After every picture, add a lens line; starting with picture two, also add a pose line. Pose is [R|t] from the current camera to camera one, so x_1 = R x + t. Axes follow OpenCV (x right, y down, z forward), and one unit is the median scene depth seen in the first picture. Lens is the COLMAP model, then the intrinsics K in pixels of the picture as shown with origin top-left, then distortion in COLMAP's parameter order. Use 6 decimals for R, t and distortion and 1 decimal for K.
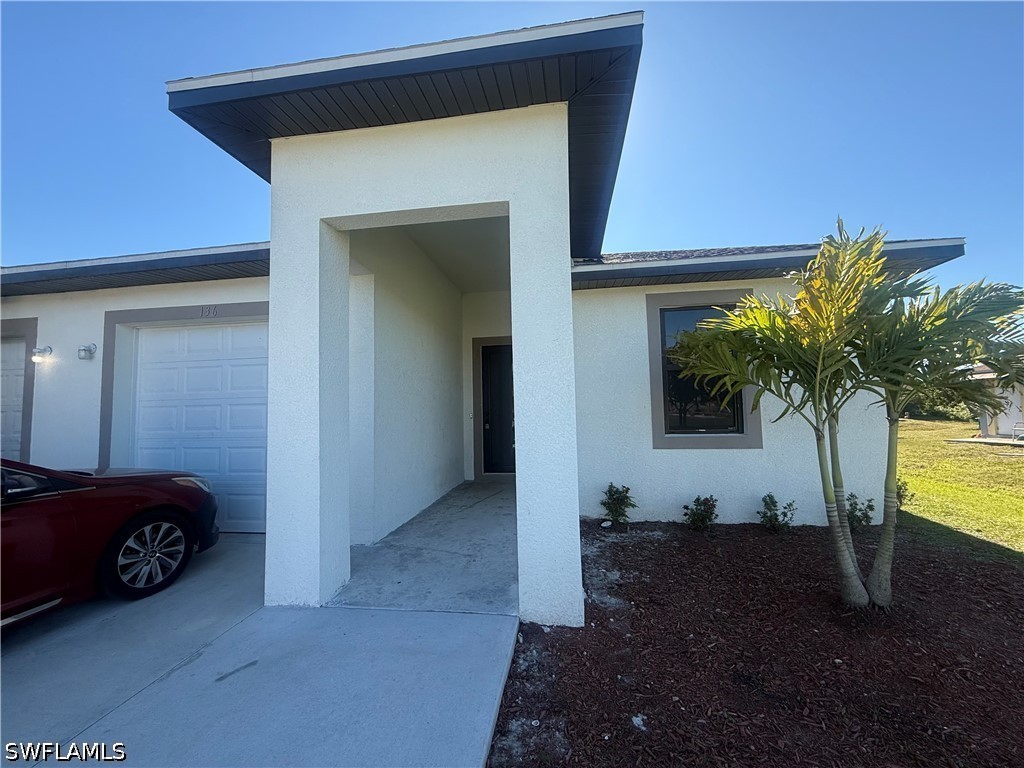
lens RADIAL K [[411.0, 0, 514.7], [0, 411.0, 381.7], [0, 0, 1]] dist [-0.002397, -0.000359]
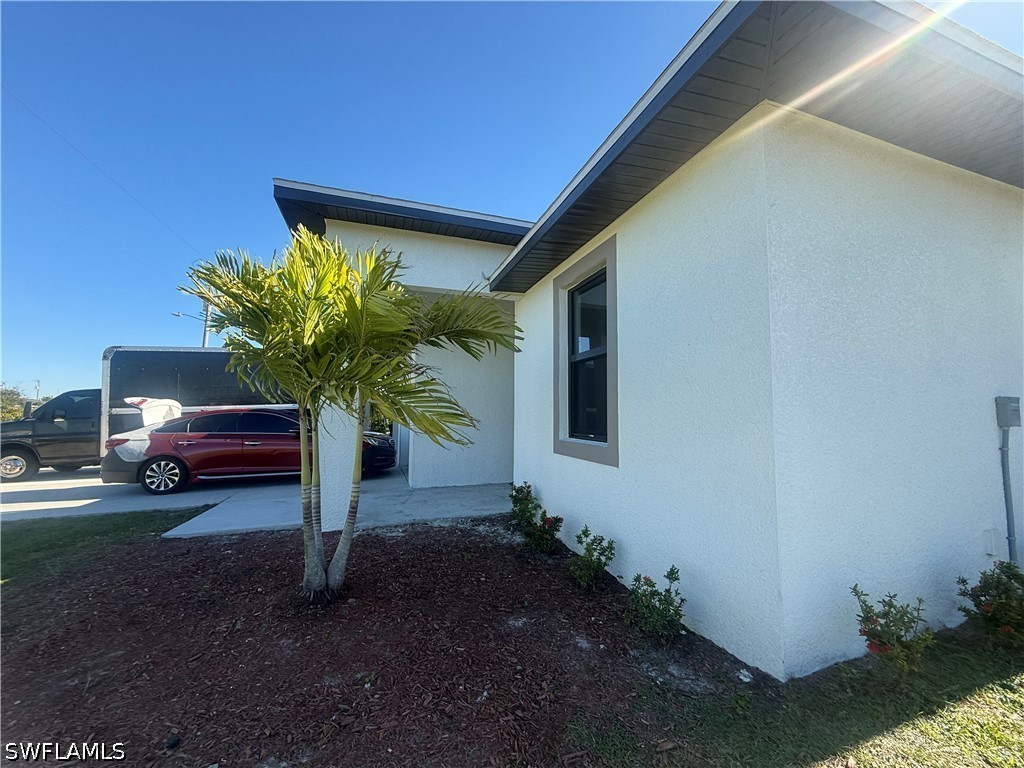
lens RADIAL K [[411.0, 0, 510.6], [0, 411.0, 384.8], [0, 0, 1]] dist [-0.002397, -0.000359]
pose [[0.451829, -0.042534, -0.891090, 1.333225], [0.046617, 0.998624, -0.024029, 0.038574], [0.890886, -0.030683, 0.453190, 0.628961]]
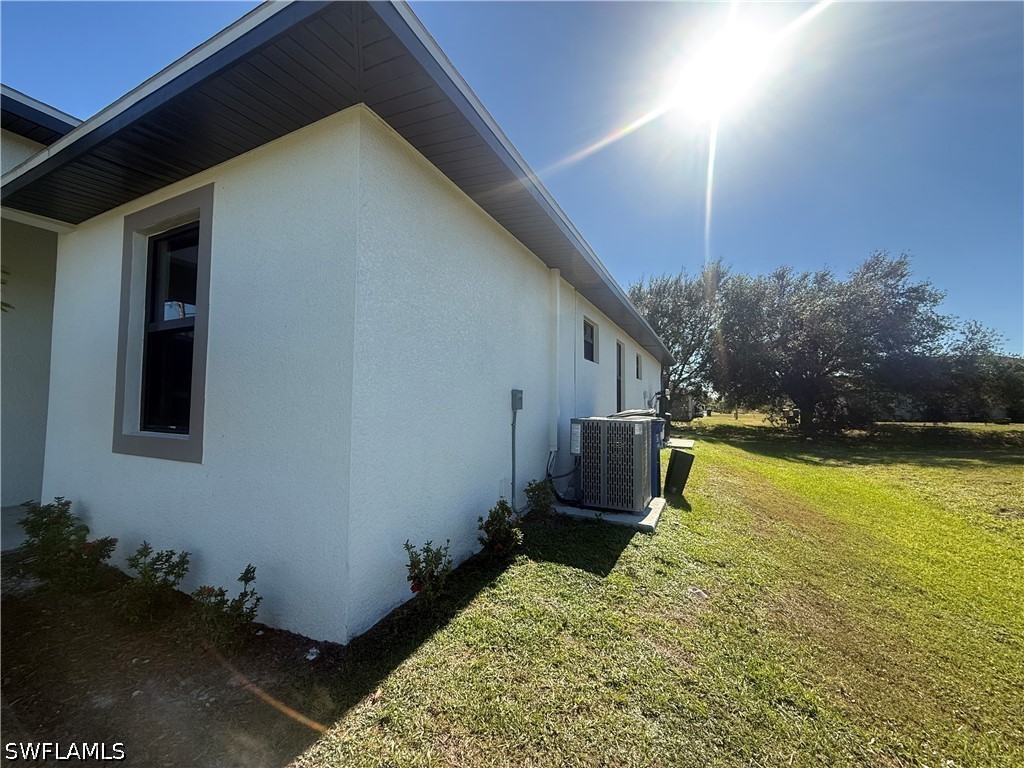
lens RADIAL K [[411.0, 0, 513.7], [0, 411.0, 384.5], [0, 0, 1]] dist [-0.002397, -0.000359]
pose [[0.955652, 0.011333, -0.294281, 1.387927], [-0.004308, 0.999690, 0.024507, 0.042702], [0.294467, -0.022153, 0.955405, 0.686981]]
